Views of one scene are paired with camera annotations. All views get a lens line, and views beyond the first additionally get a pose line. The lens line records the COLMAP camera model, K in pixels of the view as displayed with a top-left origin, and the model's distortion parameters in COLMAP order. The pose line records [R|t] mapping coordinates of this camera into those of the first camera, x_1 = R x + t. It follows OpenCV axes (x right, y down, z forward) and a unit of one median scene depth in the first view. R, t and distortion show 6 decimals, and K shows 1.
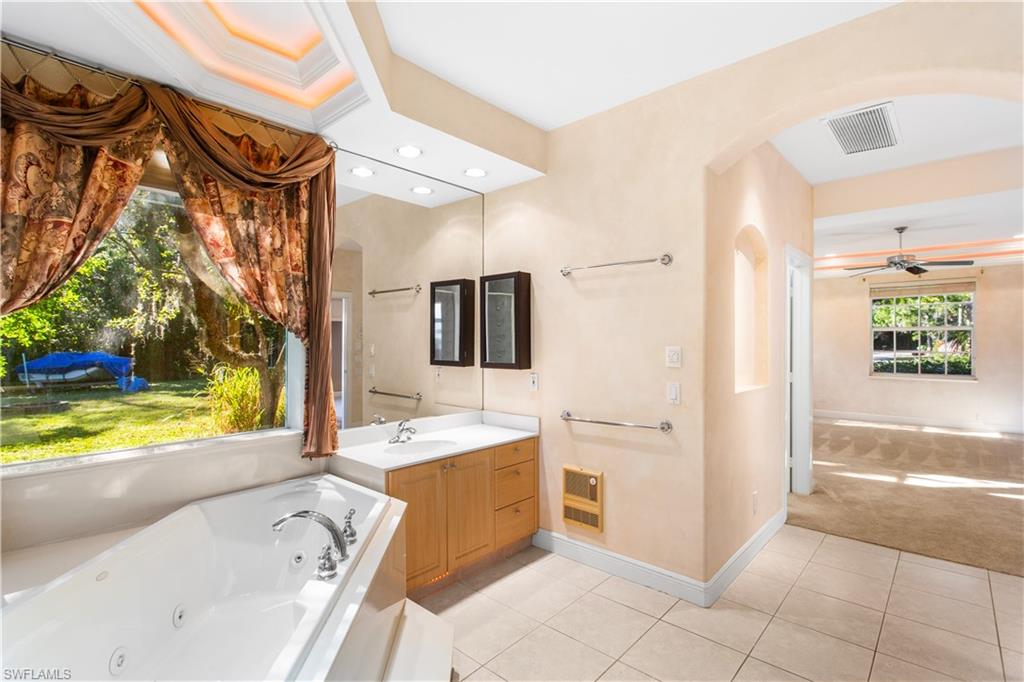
lens RADIAL K [[488.2, 0, 508.0], [0, 488.2, 344.8], [0, 0, 1]] dist [-0.001685, 0.000002]
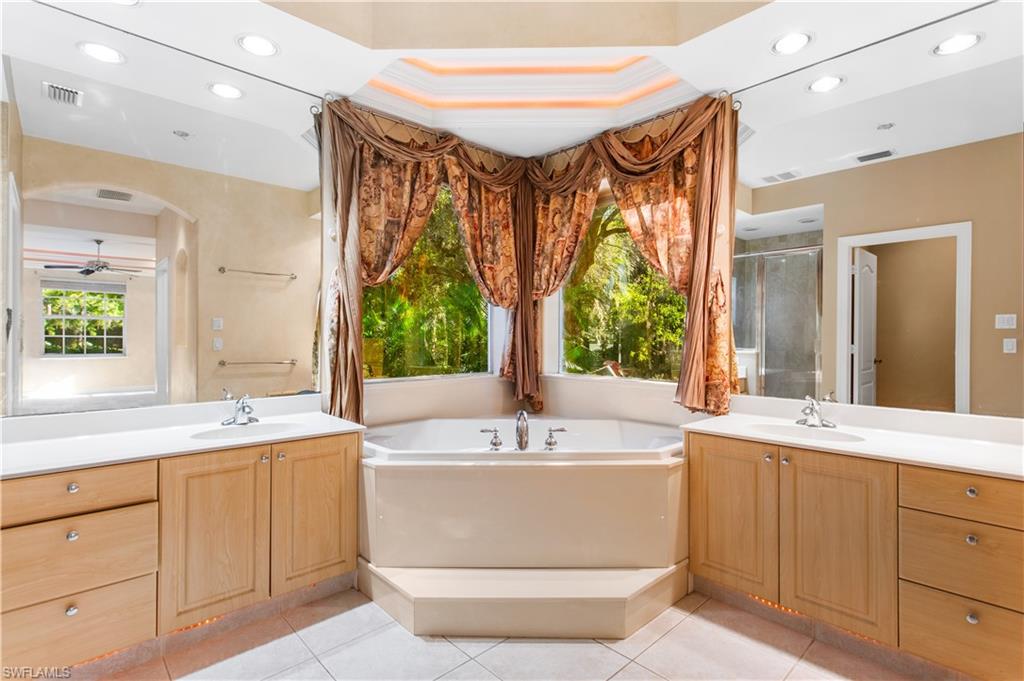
lens RADIAL K [[493.3, 0, 512.3], [0, 493.3, 339.1], [0, 0, 1]] dist [0.003424, -0.000109]
pose [[-0.082003, 0.004331, -0.996623, 0.798768], [-0.012435, 0.999908, 0.005368, 0.092160], [0.996555, 0.012834, -0.081941, 0.826135]]
